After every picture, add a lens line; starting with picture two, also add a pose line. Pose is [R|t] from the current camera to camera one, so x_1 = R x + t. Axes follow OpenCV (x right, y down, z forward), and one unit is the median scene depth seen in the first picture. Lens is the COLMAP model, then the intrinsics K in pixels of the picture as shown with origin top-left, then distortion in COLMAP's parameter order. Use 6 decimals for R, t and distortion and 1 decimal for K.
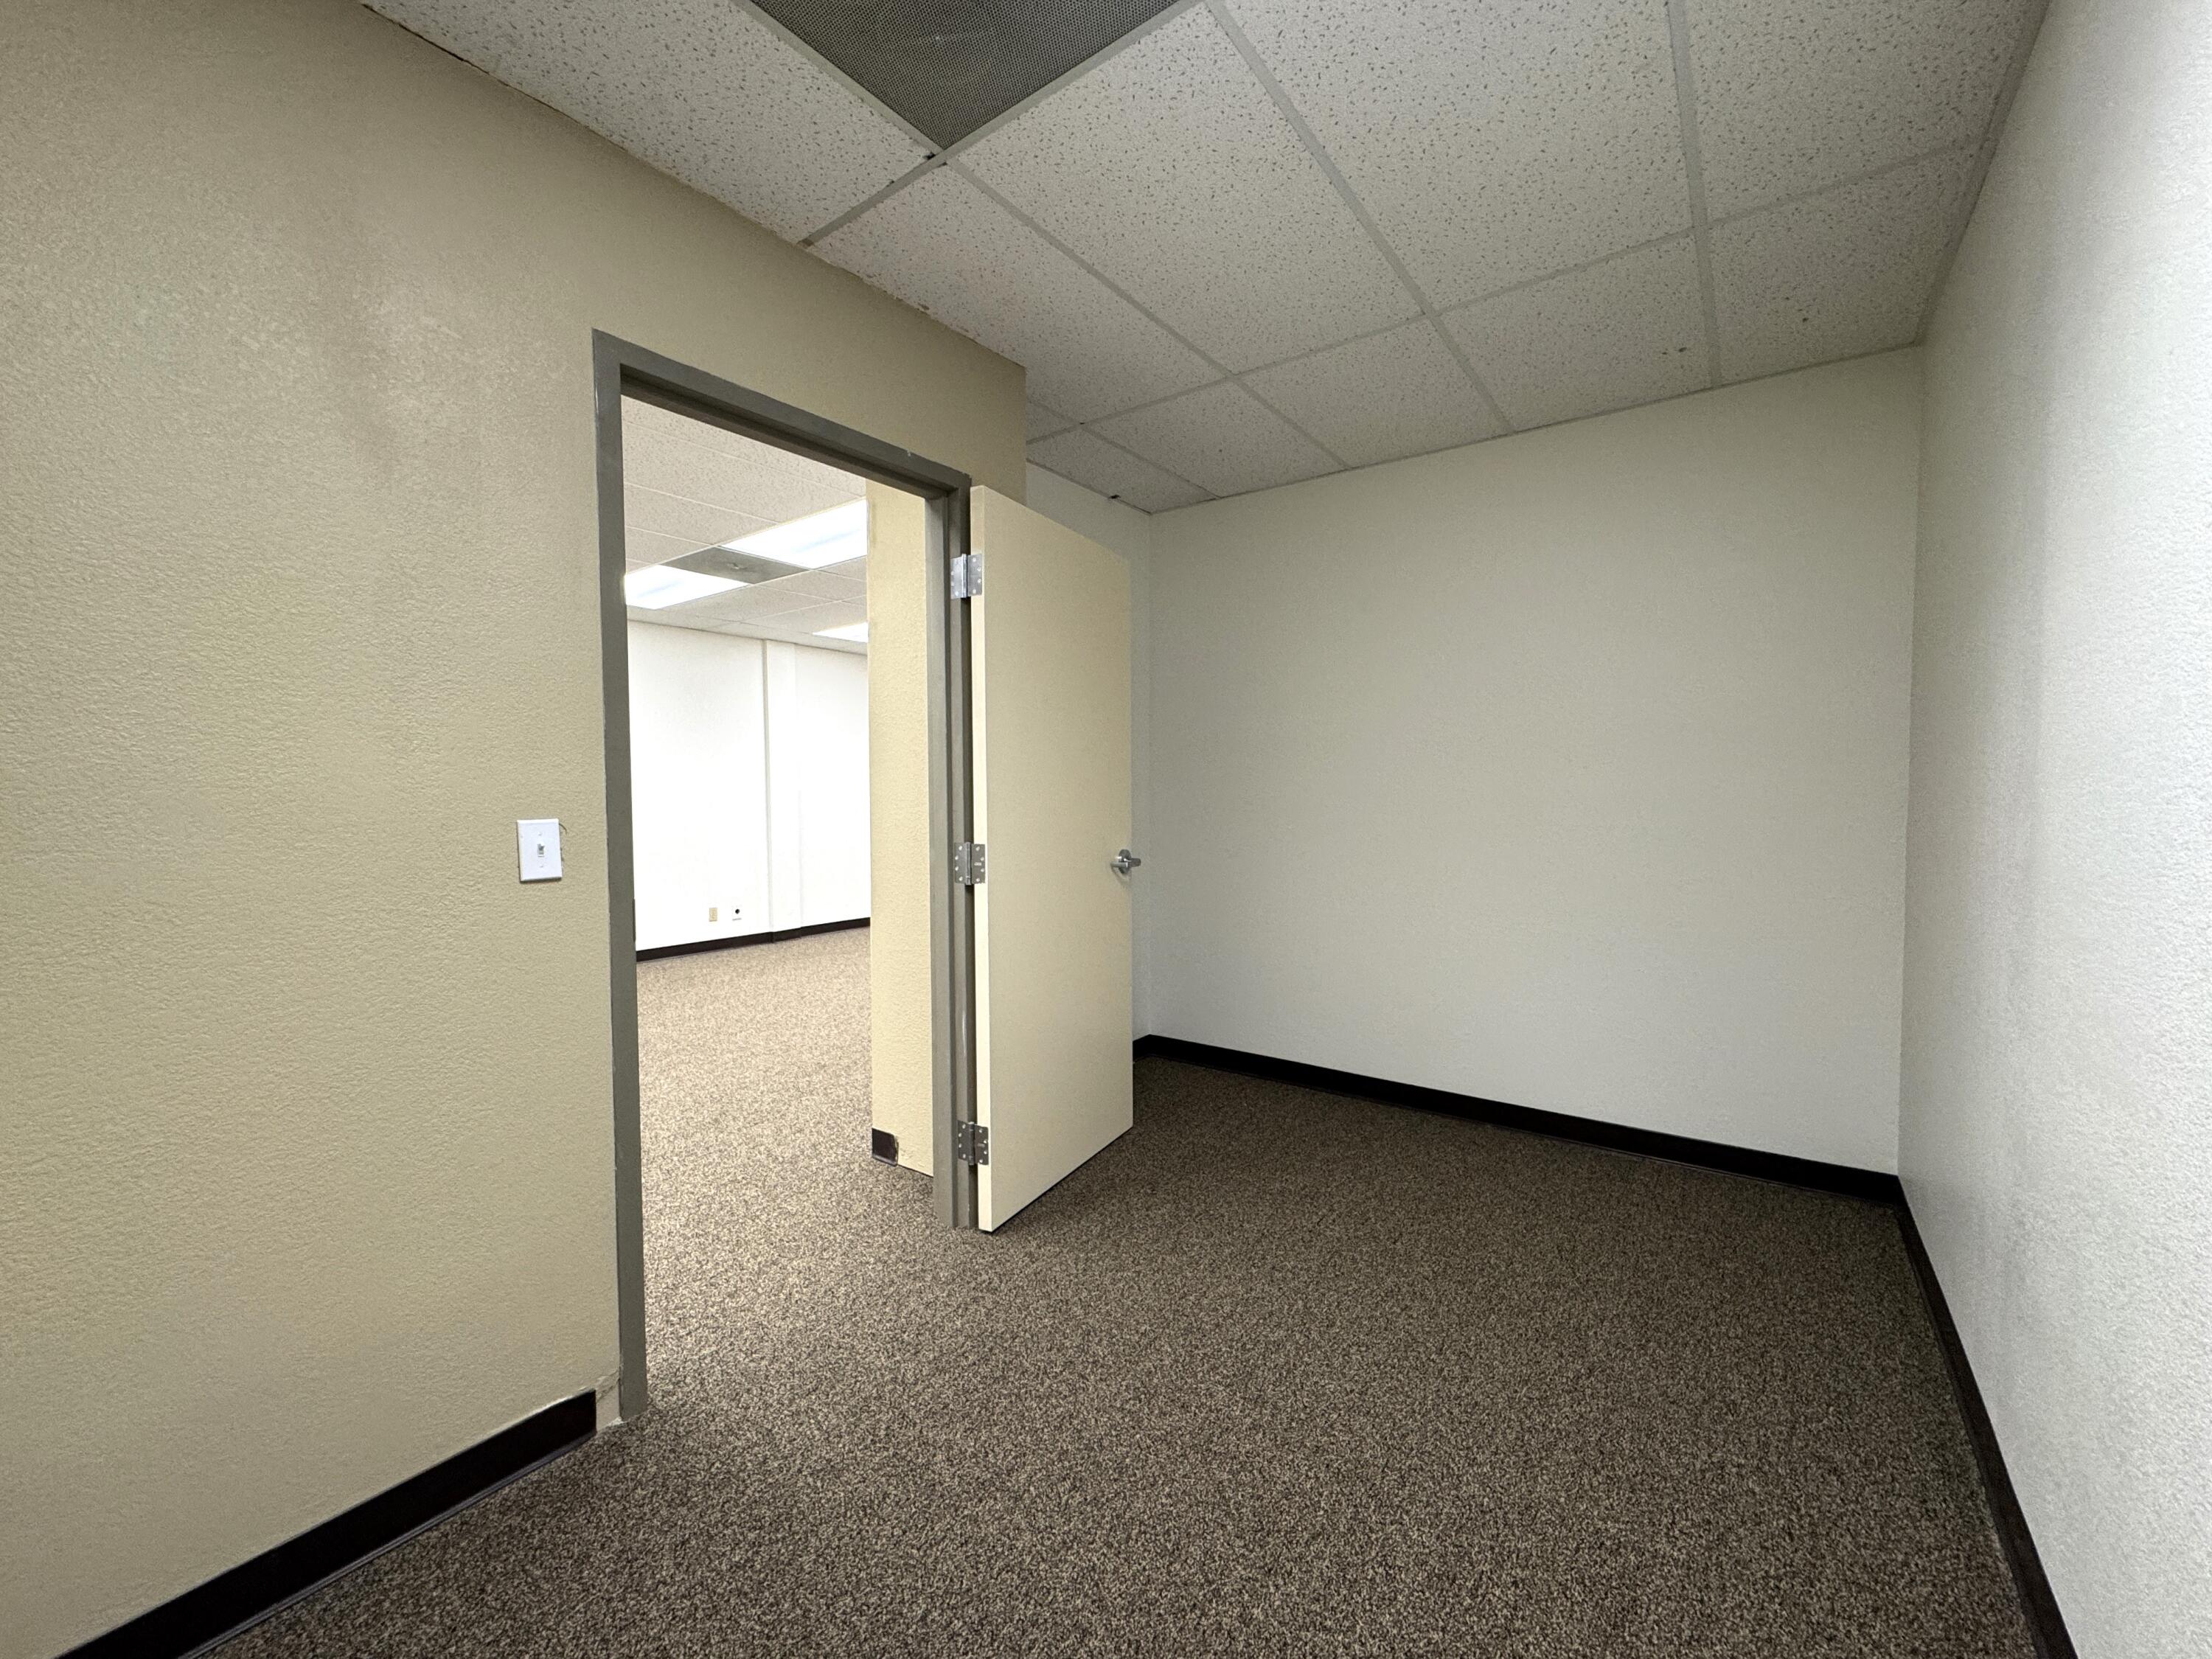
lens RADIAL K [[874.3, 0, 1106.0], [0, 874.3, 829.5], [0, 0, 1]] dist [0.000504, 0.000198]
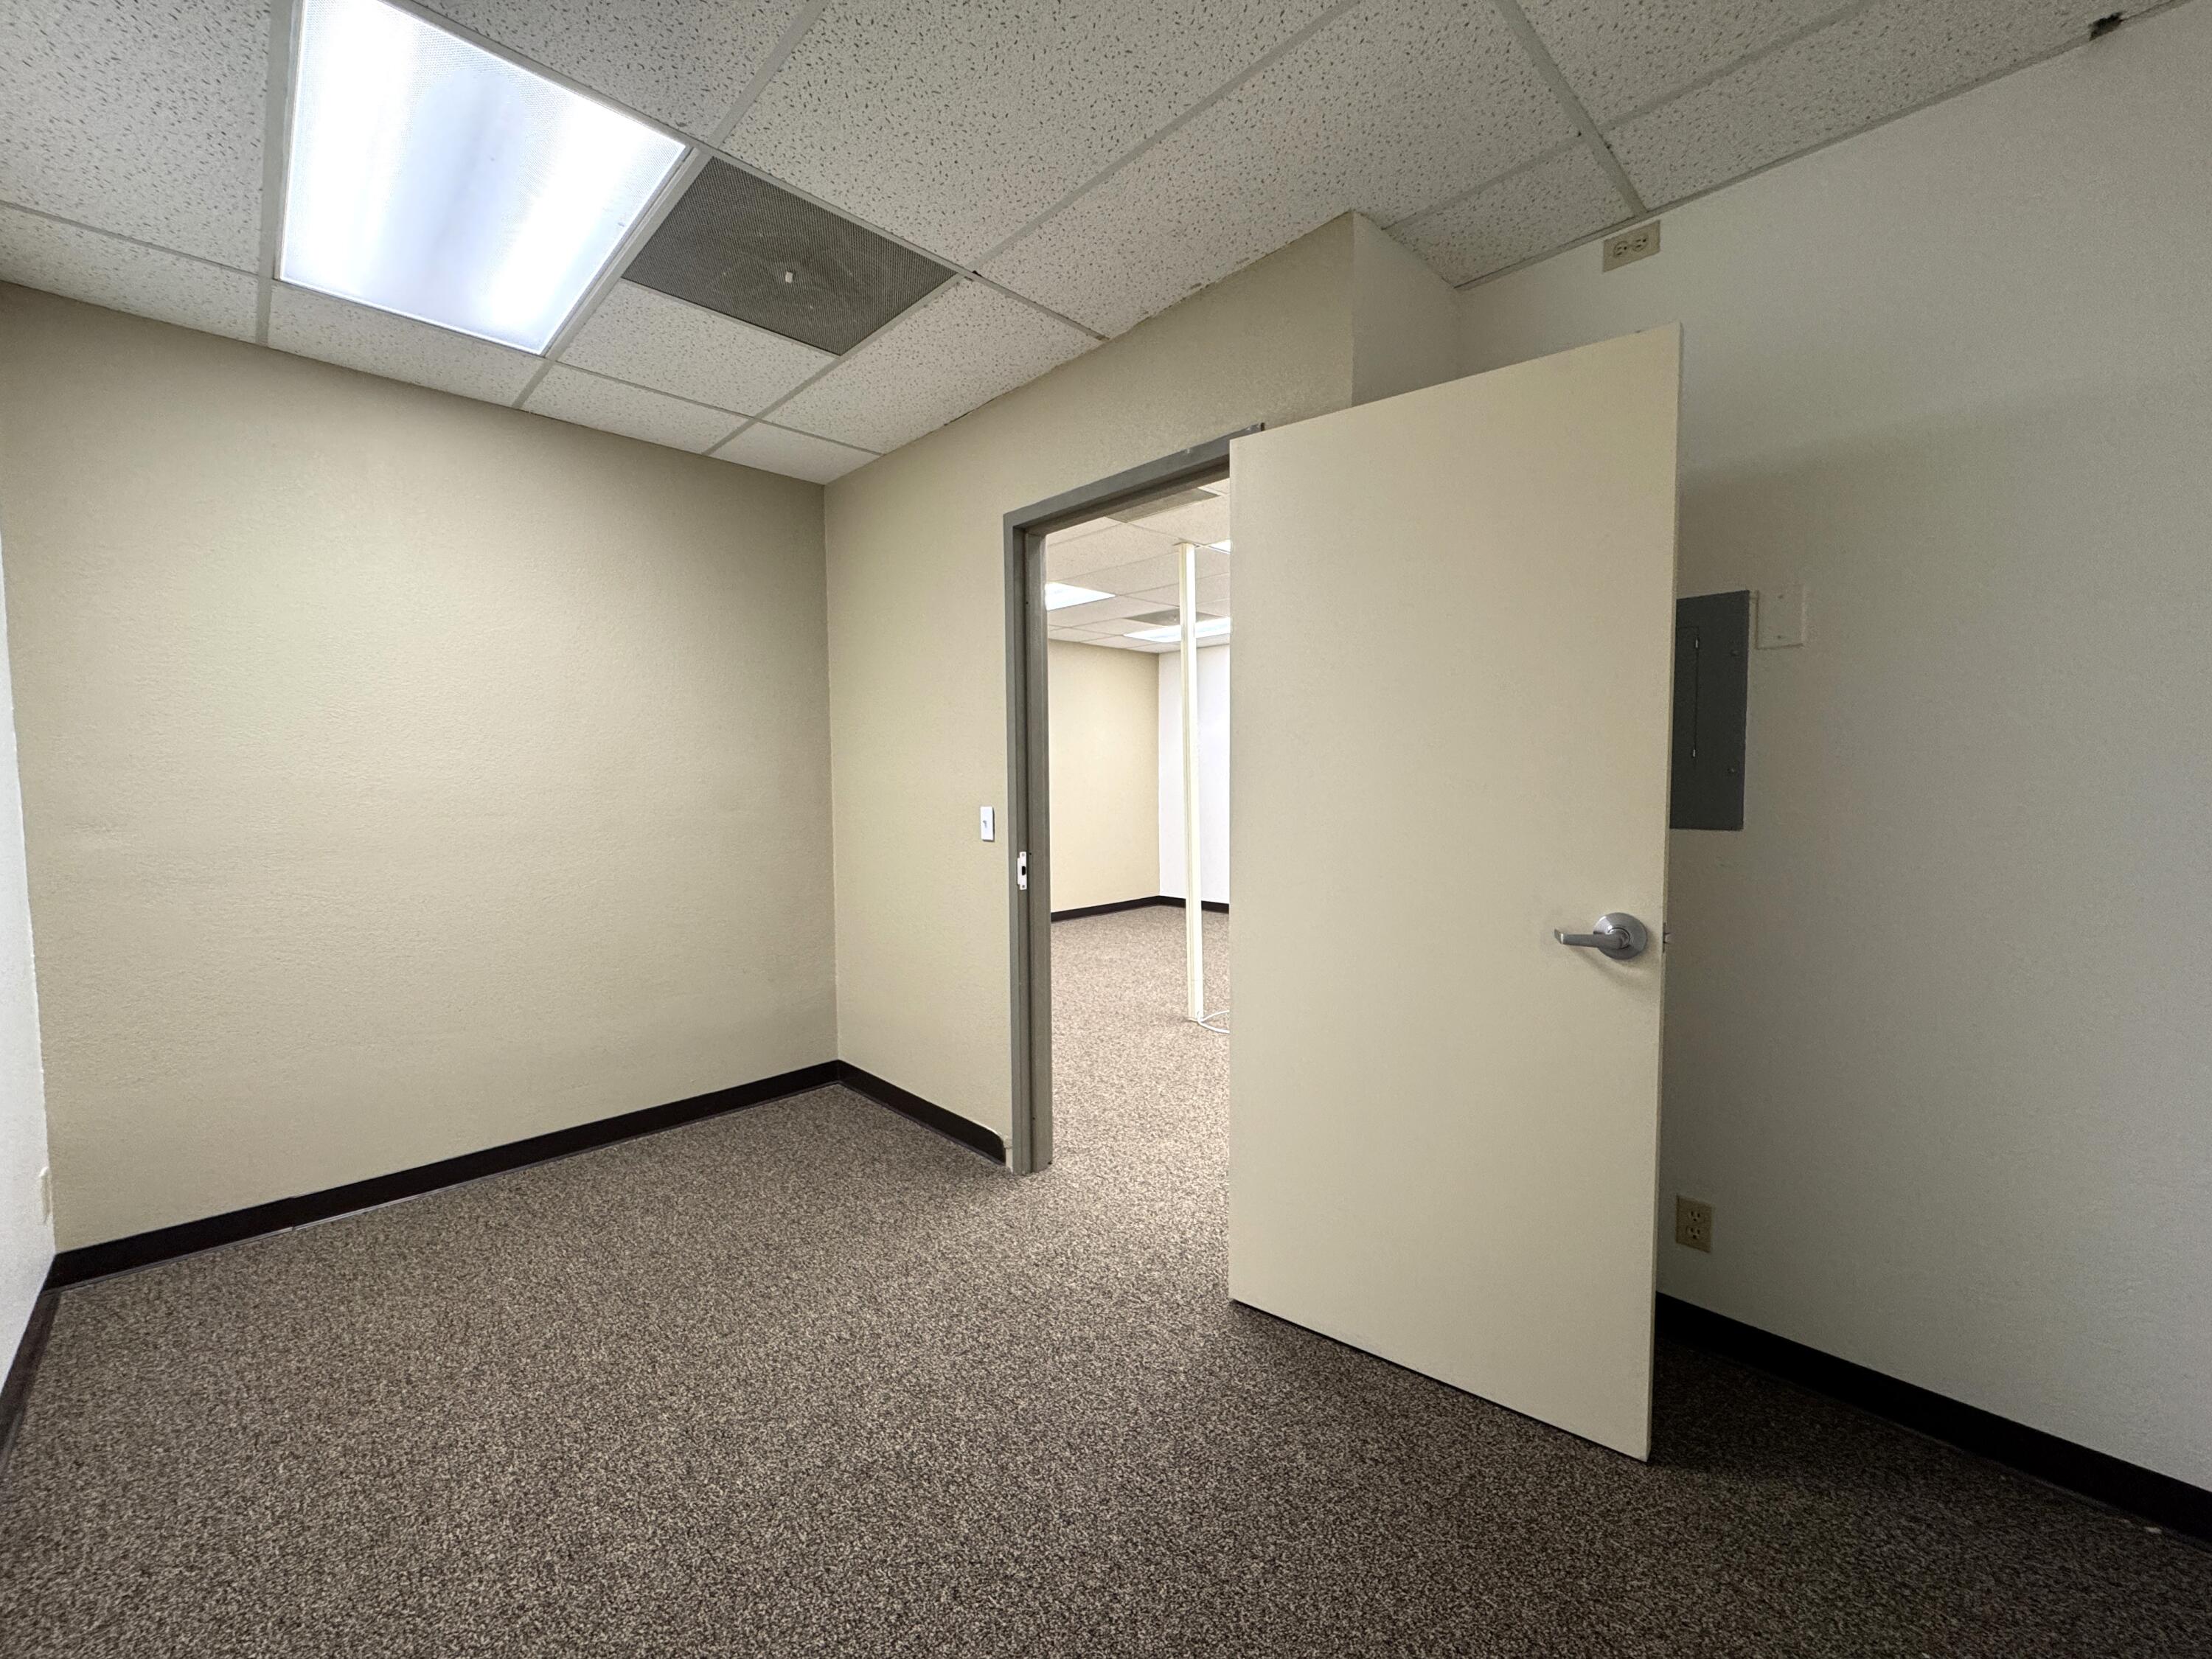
lens RADIAL K [[874.3, 0, 1106.0], [0, 874.3, 829.5], [0, 0, 1]] dist [0.000504, 0.000198]
pose [[-0.145035, 0.065745, -0.987240, 0.977842], [-0.032501, 0.996935, 0.071166, -0.091278], [0.988893, 0.042408, -0.142454, 1.326372]]
